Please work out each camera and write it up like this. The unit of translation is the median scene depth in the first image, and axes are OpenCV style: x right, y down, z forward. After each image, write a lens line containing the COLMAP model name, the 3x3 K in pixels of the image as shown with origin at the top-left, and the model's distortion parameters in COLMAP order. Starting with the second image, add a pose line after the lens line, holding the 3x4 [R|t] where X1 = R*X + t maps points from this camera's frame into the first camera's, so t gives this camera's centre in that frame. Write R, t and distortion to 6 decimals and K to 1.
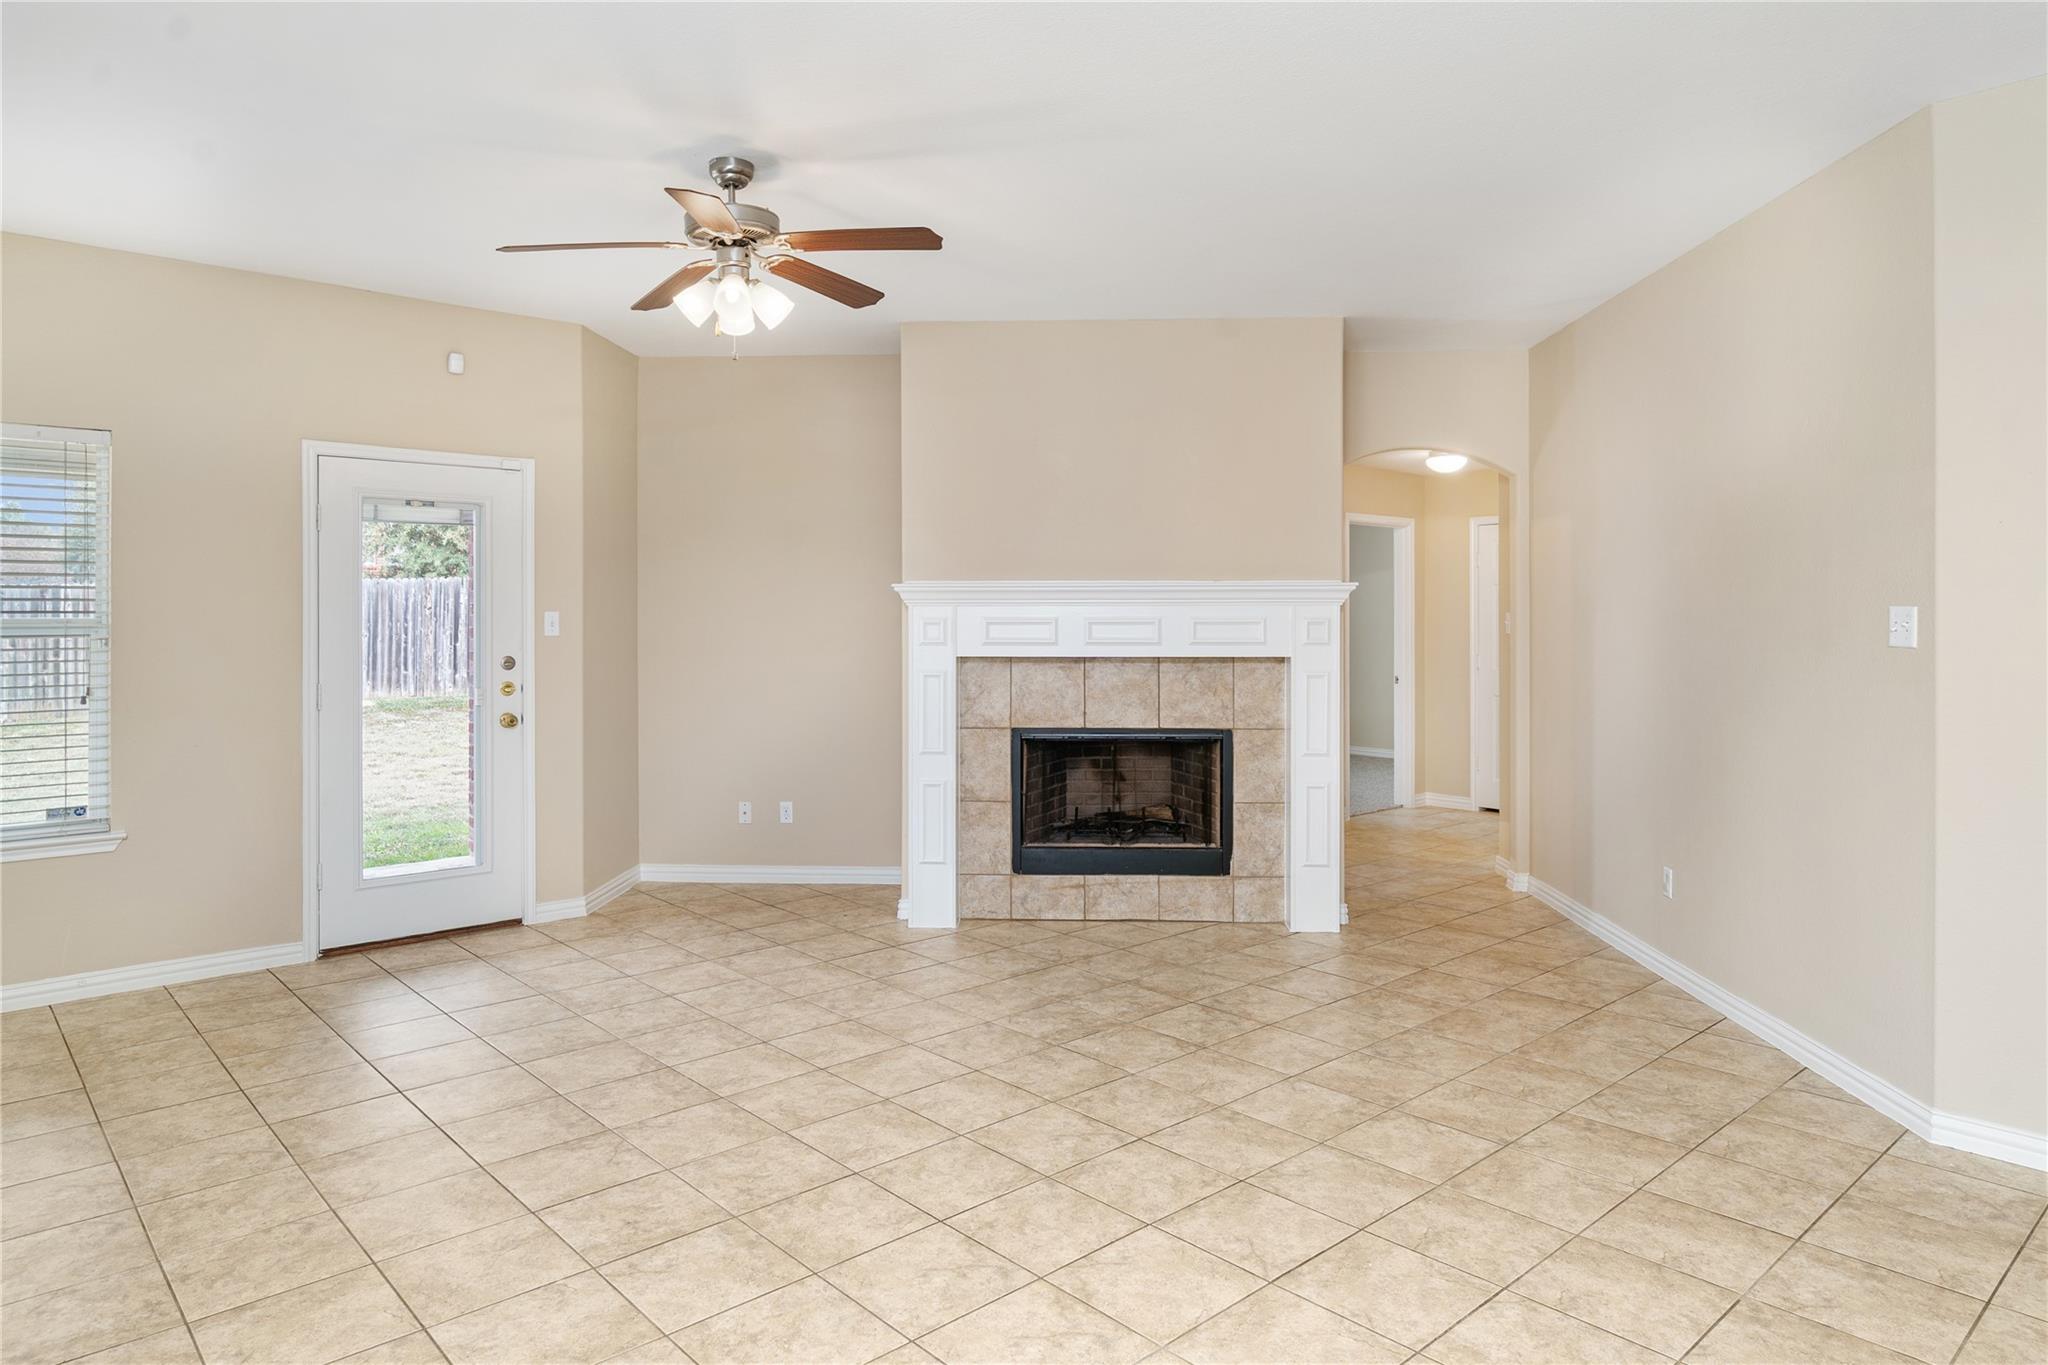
lens RADIAL K [[1243.3, 0, 1019.4], [0, 1243.3, 606.6], [0, 0, 1]] dist [-0.001794, 0.003396]
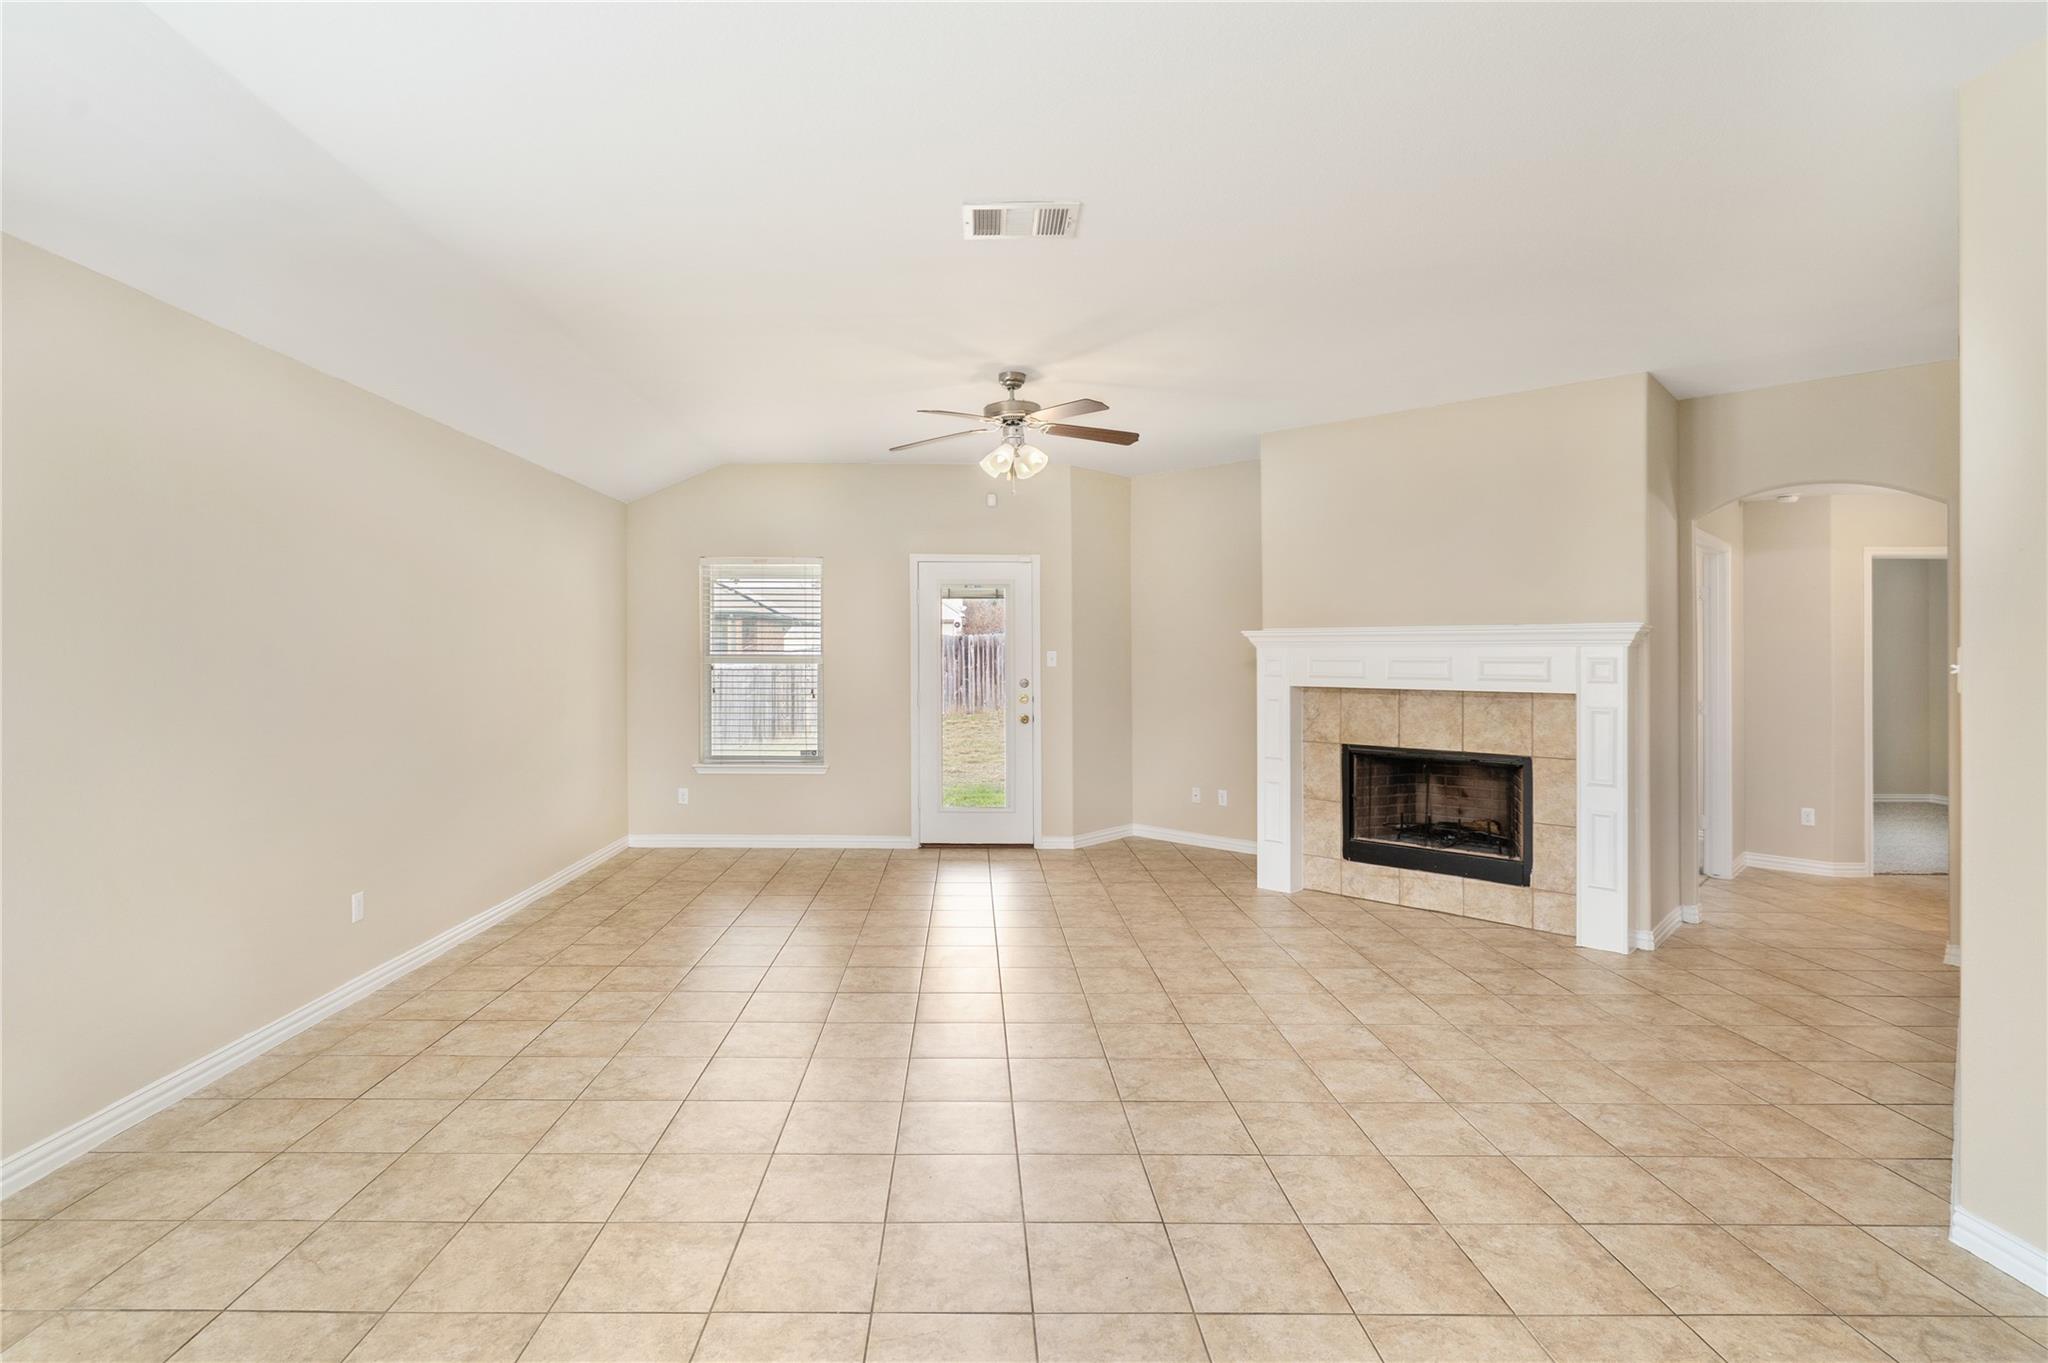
lens RADIAL K [[1006.5, 0, 985.3], [0, 1006.5, 650.3], [0, 0, 1]] dist [-0.001793, 0.000097]
pose [[0.750104, 0.001118, -0.661319, 0.402225], [0.000493, 0.999997, 0.002249, 0.000173], [0.661320, -0.002013, 0.750101, -0.005598]]
